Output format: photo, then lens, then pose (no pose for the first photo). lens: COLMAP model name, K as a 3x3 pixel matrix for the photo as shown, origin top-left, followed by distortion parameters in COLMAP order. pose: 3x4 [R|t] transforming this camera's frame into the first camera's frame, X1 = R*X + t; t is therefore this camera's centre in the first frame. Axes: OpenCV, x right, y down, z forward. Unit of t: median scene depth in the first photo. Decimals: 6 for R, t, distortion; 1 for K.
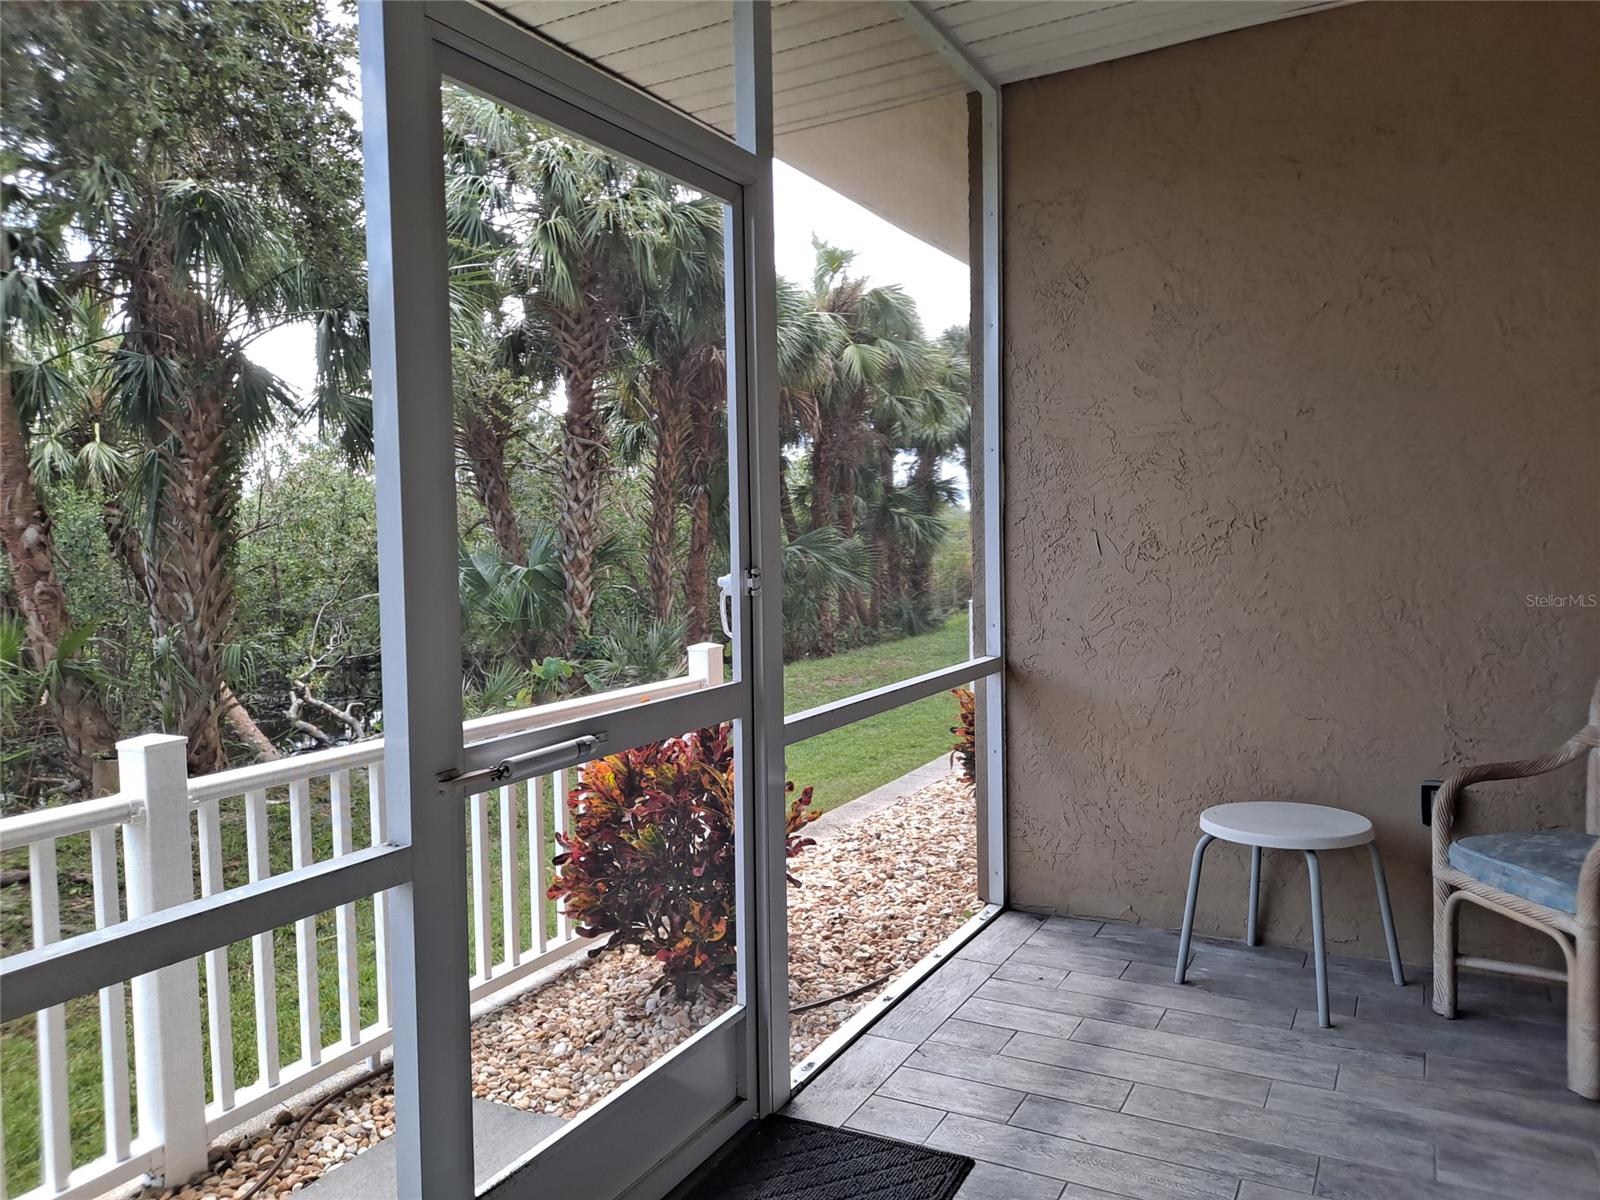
lens RADIAL K [[1146.9, 0, 817.7], [0, 1146.9, 577.6], [0, 0, 1]] dist [0.050940, -0.058641]
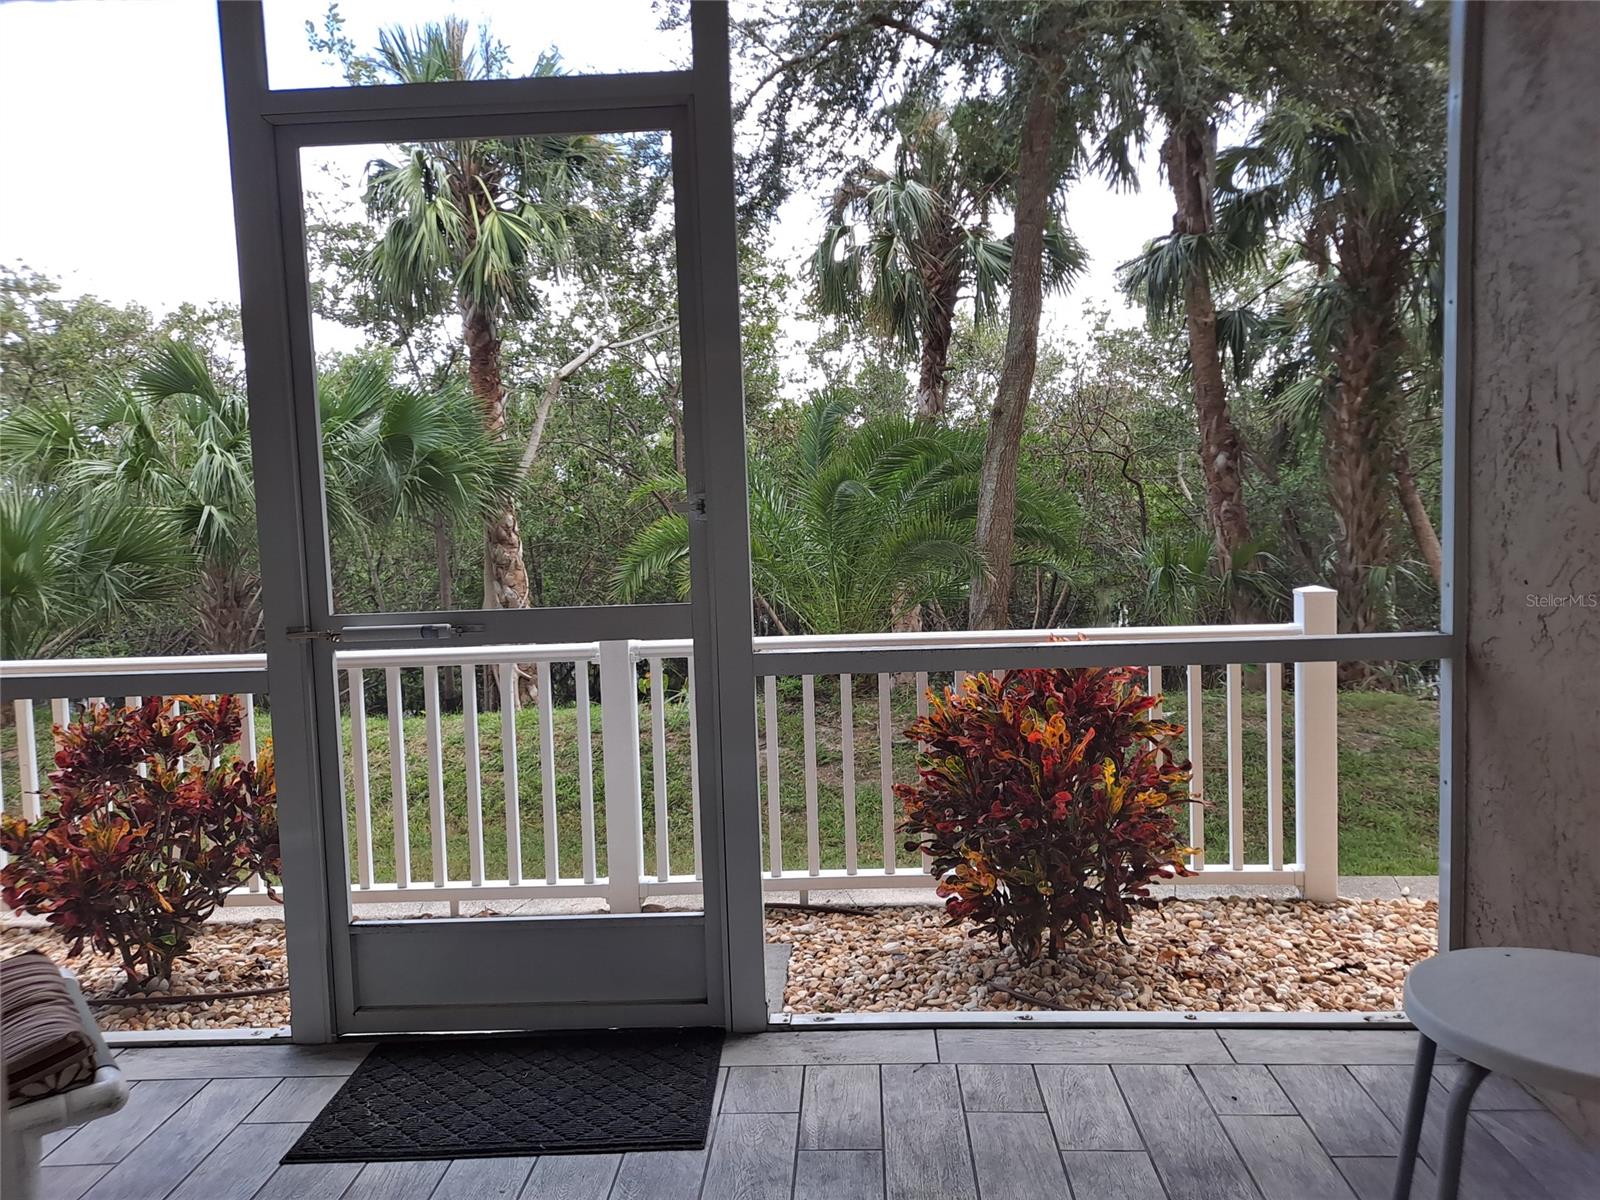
lens RADIAL K [[1146.9, 0, 817.7], [0, 1146.9, 577.6], [0, 0, 1]] dist [0.050940, -0.058641]
pose [[0.443094, 0.069524, -0.893775, 0.178686], [-0.008255, 0.997262, 0.073482, -0.001819], [0.896437, -0.025181, 0.442455, 0.128787]]
